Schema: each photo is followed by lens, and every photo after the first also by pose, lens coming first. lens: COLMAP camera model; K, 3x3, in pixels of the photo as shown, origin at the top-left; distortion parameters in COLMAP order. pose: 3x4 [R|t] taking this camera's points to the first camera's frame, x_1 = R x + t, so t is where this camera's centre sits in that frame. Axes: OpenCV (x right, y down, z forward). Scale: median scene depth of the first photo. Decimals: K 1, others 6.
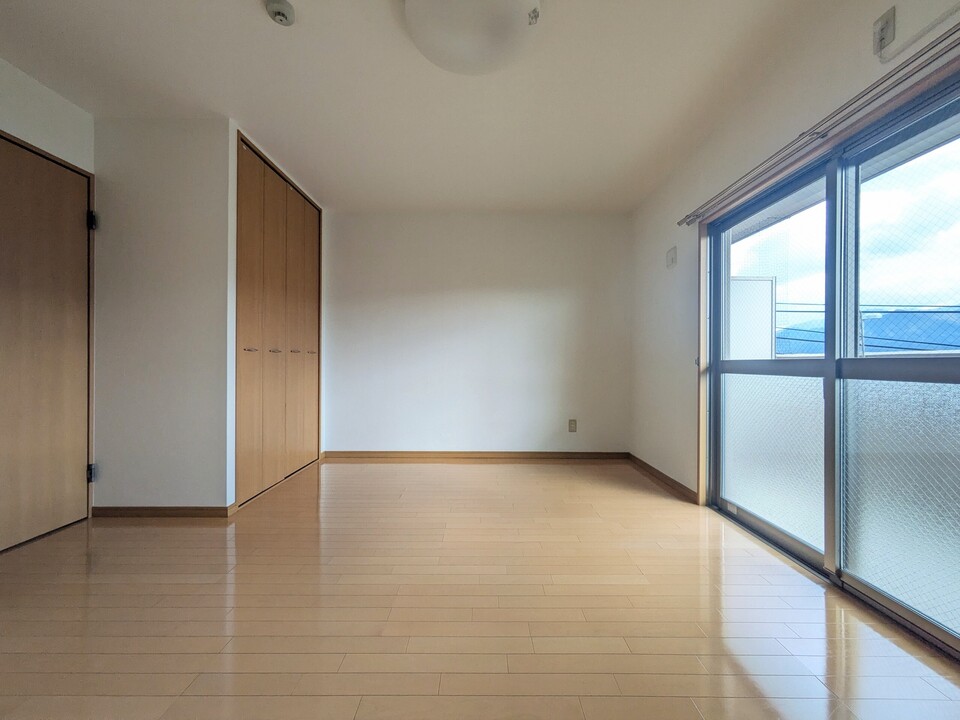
lens RADIAL K [[380.7, 0, 480.5], [0, 380.7, 362.0], [0, 0, 1]] dist [0.003578, 0.000485]
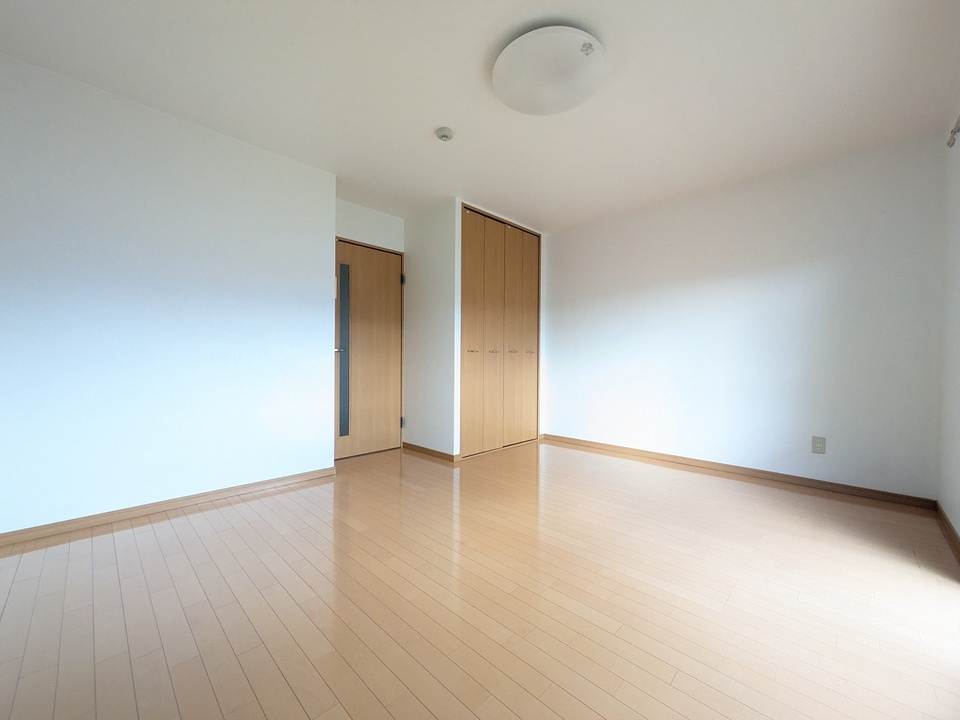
lens RADIAL K [[380.7, 0, 480.5], [0, 380.7, 362.0], [0, 0, 1]] dist [0.003578, 0.000485]
pose [[0.719183, 0.005854, -0.694796, 0.452830], [-0.002976, 0.999981, 0.005345, 0.001266], [0.694814, -0.001776, 0.719187, -0.011568]]
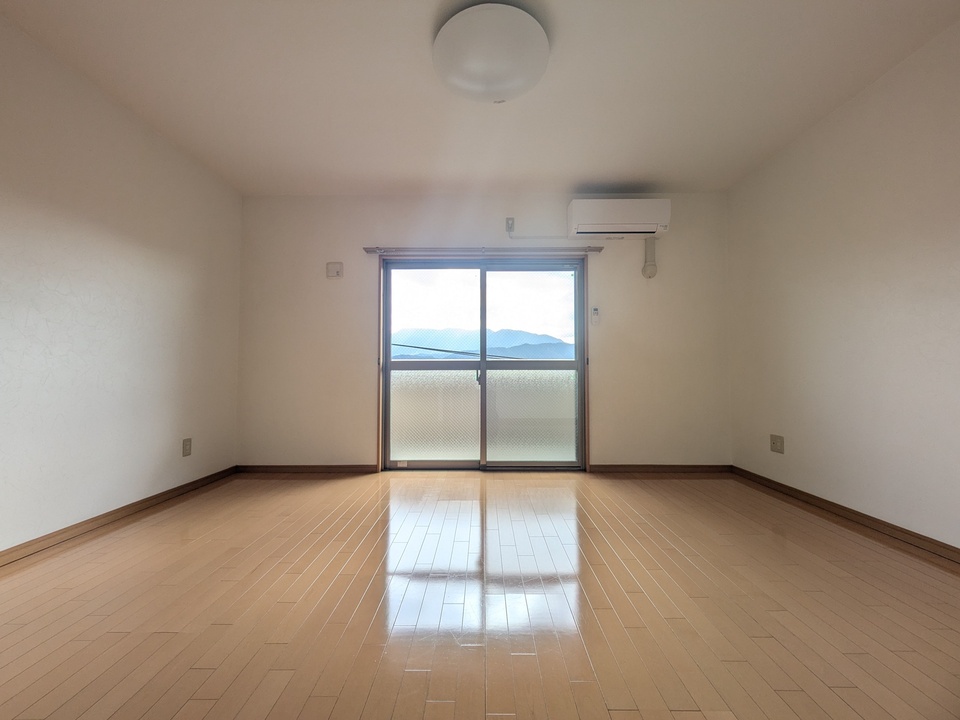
lens RADIAL K [[380.7, 0, 480.5], [0, 380.7, 362.0], [0, 0, 1]] dist [0.003578, 0.000485]
pose [[0.000842, 0.023857, 0.999715, -0.782271], [-0.001767, 0.999714, -0.023856, 0.032574], [-0.999998, -0.001746, 0.000884, 0.701125]]
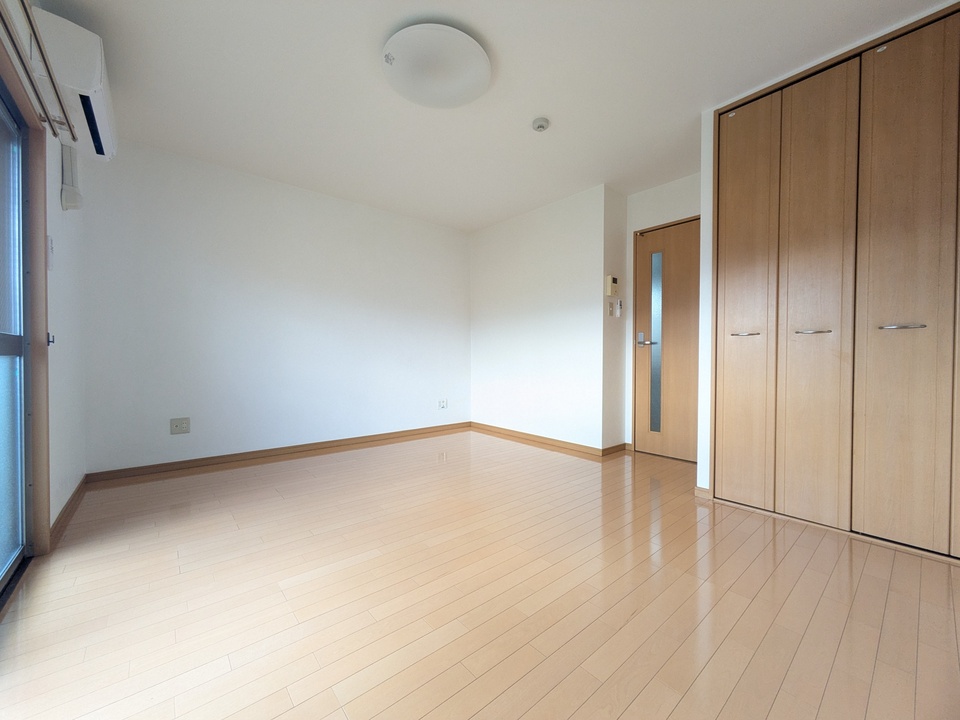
lens RADIAL K [[380.7, 0, 480.5], [0, 380.7, 362.0], [0, 0, 1]] dist [0.003578, 0.000485]
pose [[-0.761159, 0.000739, -0.648564, 0.463811], [-0.005568, 0.999955, 0.007675, 0.029250], [0.648541, 0.009453, -0.761121, 1.387560]]
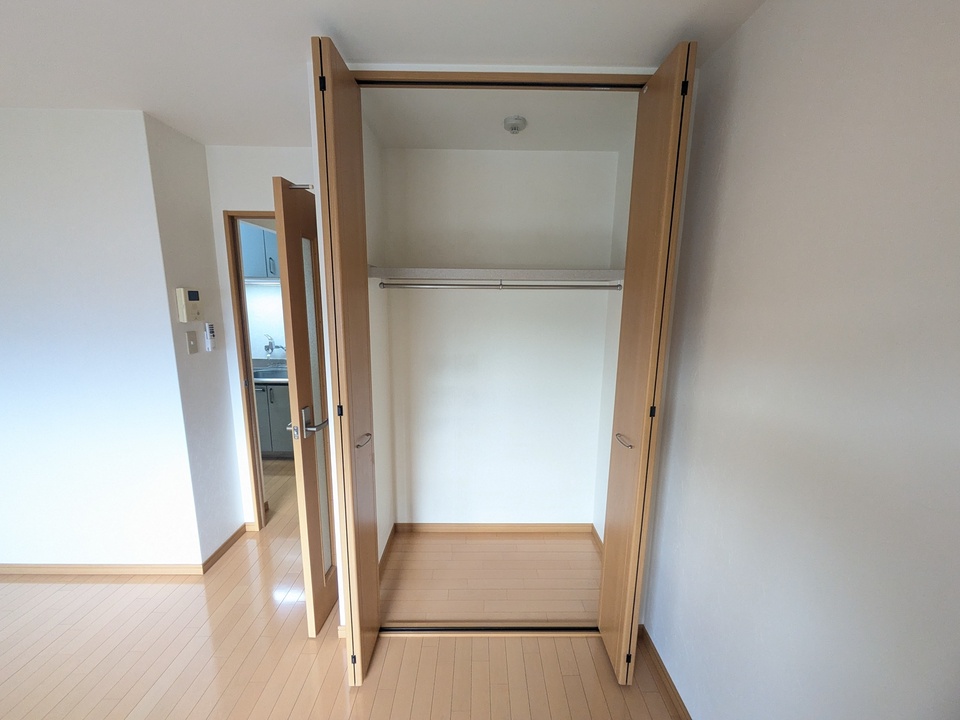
lens RADIAL K [[380.7, 0, 480.5], [0, 380.7, 362.0], [0, 0, 1]] dist [0.003578, 0.000485]
pose [[0.010402, 0.172025, -0.985038, 0.009737], [-0.008530, 0.985070, 0.171941, -0.280596], [0.999910, 0.006614, 0.011714, 1.249717]]
